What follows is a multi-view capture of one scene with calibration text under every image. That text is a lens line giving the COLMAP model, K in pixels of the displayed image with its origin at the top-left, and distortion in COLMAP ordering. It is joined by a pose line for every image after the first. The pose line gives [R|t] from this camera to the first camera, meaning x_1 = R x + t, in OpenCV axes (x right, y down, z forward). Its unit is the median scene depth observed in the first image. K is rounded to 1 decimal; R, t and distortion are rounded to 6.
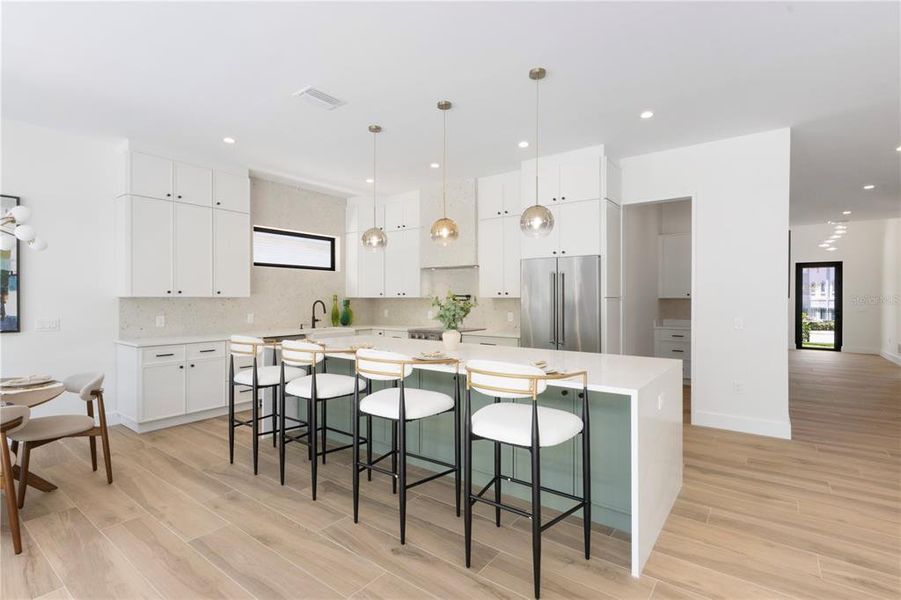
lens RADIAL K [[419.8, 0, 444.9], [0, 419.8, 302.5], [0, 0, 1]] dist [0.005436, -0.000952]
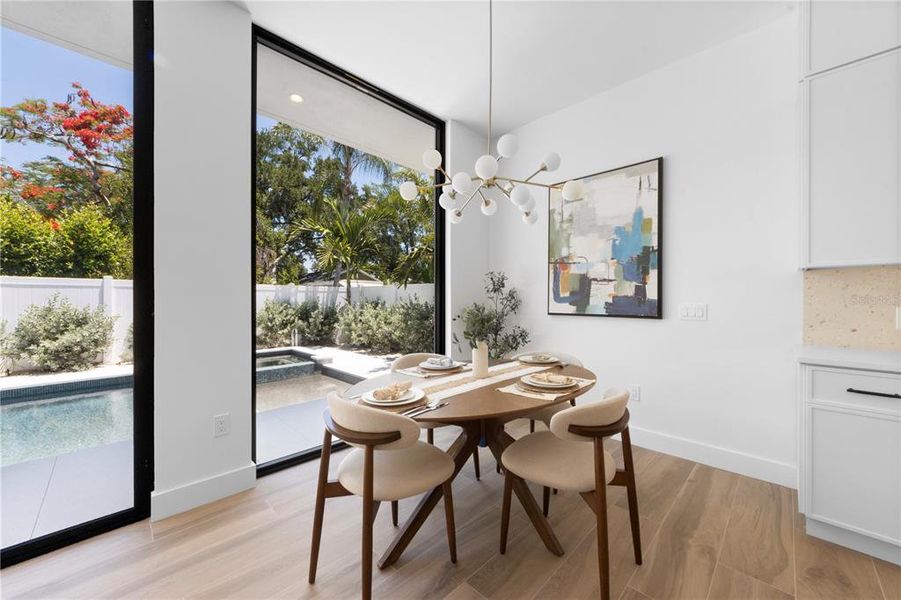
lens RADIAL K [[342.3, 0, 441.7], [0, 342.3, 299.1], [0, 0, 1]] dist [-0.001614, 0.000243]
pose [[-0.143564, -0.000029, -0.989641, -0.278519], [-0.009977, 0.999949, 0.001418, 0.034747], [0.989591, 0.010077, -0.143557, 0.668681]]
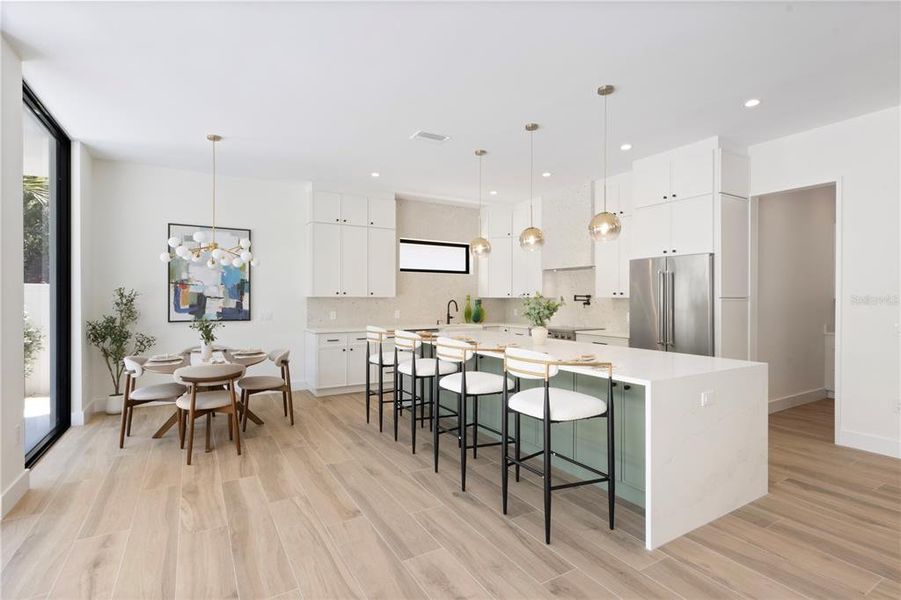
lens RADIAL K [[419.8, 0, 445.0], [0, 419.8, 300.3], [0, 0, 1]] dist [0.005436, -0.000952]
pose [[0.926857, 0.003387, -0.375400, 0.181553], [-0.006131, 0.999963, -0.006115, 0.003781], [0.375365, 0.007969, 0.926843, -0.113301]]
